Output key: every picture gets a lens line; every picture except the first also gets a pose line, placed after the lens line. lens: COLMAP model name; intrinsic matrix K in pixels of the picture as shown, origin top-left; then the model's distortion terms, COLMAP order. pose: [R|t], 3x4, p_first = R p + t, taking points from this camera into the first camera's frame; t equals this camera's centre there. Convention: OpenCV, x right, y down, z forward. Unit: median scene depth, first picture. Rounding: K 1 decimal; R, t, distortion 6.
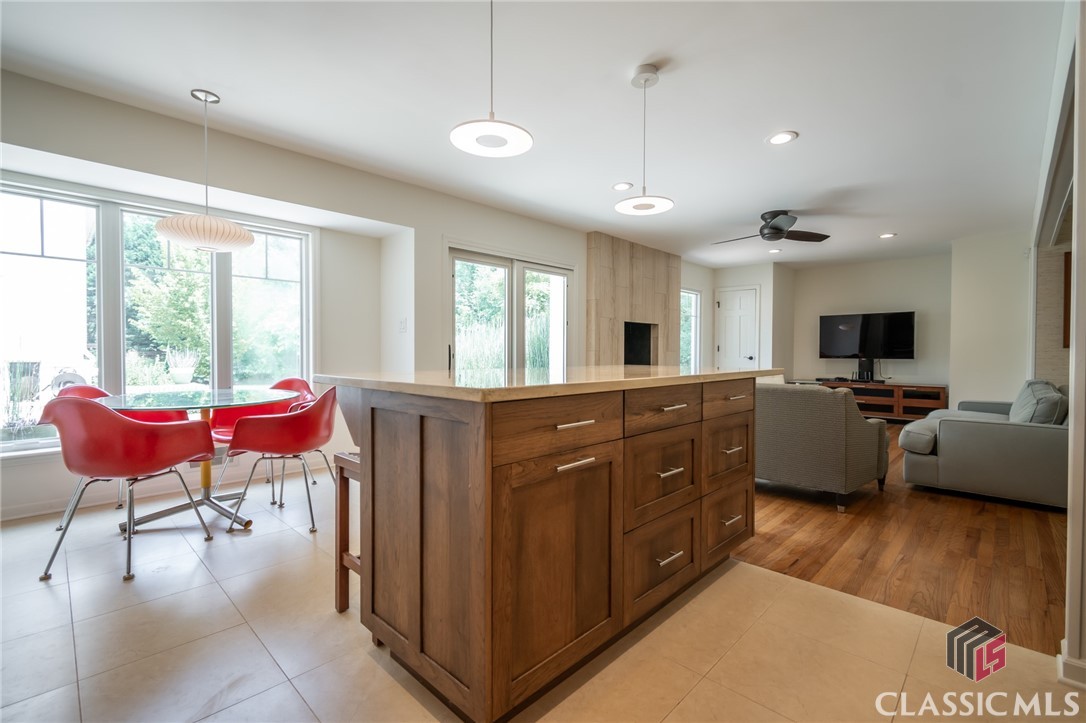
lens RADIAL K [[482.5, 0, 543.0], [0, 482.5, 361.5], [0, 0, 1]] dist [0.002647, 0.000064]
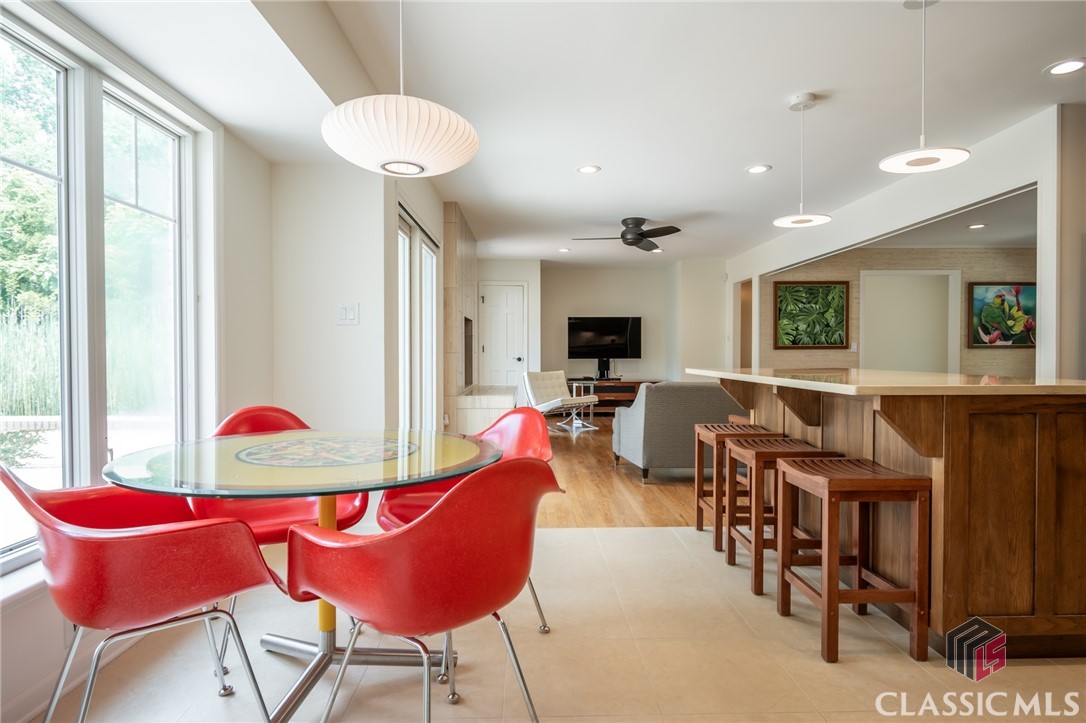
lens RADIAL K [[599.4, 0, 543.0], [0, 599.4, 361.5], [0, 0, 1]] dist [-0.001742, -0.001075]
pose [[0.708025, -0.010718, 0.706106, -0.417659], [0.014086, 0.999900, 0.001053, -0.003068], [-0.706047, 0.009200, 0.708105, 0.159732]]
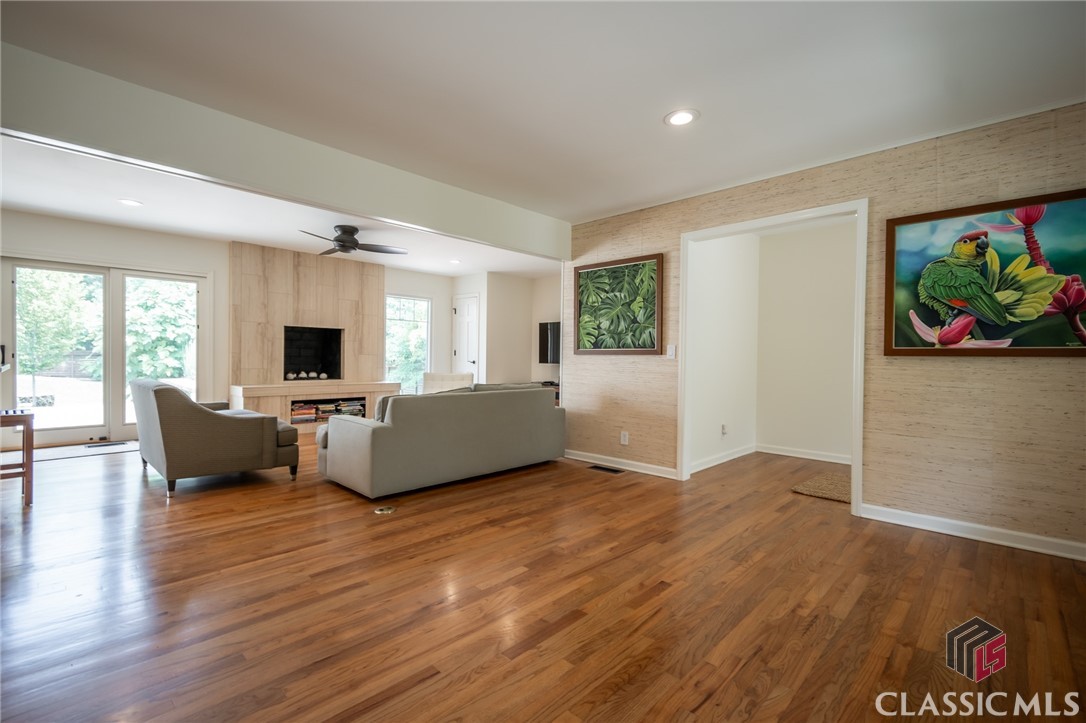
lens RADIAL K [[482.5, 0, 543.0], [0, 482.5, 361.5], [0, 0, 1]] dist [0.002647, 0.000064]
pose [[0.999930, 0.011838, -0.000778, 0.670285], [-0.011844, 0.999903, -0.007393, -0.002605], [0.000691, 0.007402, 0.999972, -0.060271]]
